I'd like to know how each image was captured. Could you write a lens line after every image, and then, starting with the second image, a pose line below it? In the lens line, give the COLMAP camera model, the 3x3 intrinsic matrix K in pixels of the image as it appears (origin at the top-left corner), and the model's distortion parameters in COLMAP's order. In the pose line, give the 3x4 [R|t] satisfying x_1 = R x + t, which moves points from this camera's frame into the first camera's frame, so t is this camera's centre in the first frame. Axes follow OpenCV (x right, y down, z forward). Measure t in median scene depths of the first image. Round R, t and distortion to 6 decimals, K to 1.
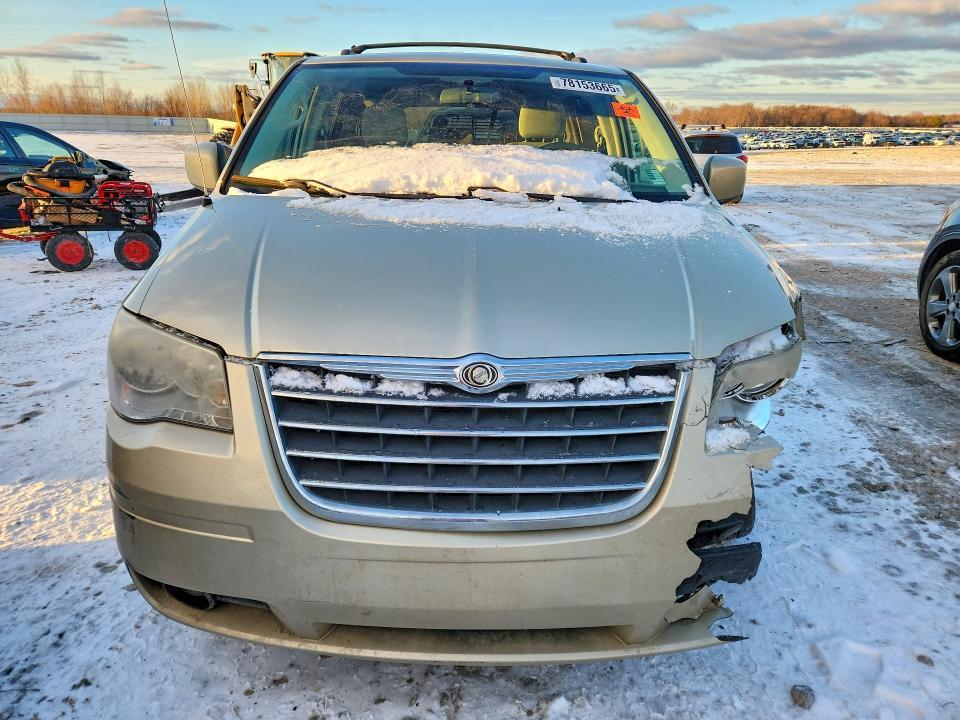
lens RADIAL K [[716.2, 0, 480.0], [0, 716.2, 360.0], [0, 0, 1]] dist [0.088926, -0.076998]
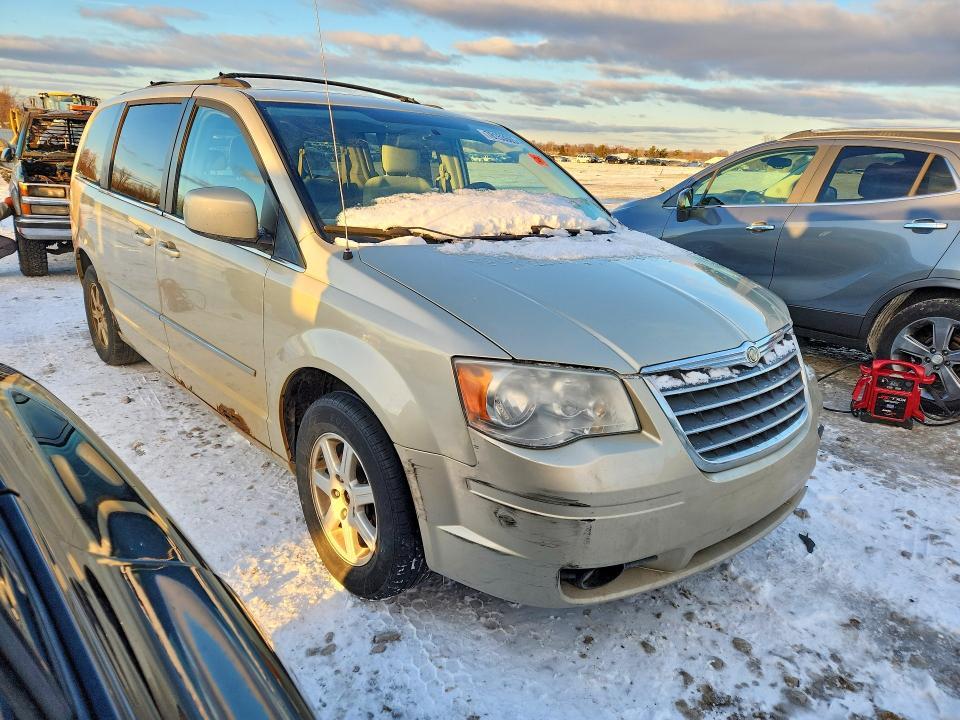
lens RADIAL K [[743.1, 0, 480.0], [0, 743.1, 360.0], [0, 0, 1]] dist [0.083236, -0.060524]
pose [[0.719811, -0.166988, 0.673785, -0.960024], [0.171318, 0.983345, 0.060687, -0.105716], [-0.672697, 0.071748, 0.736431, 0.129808]]
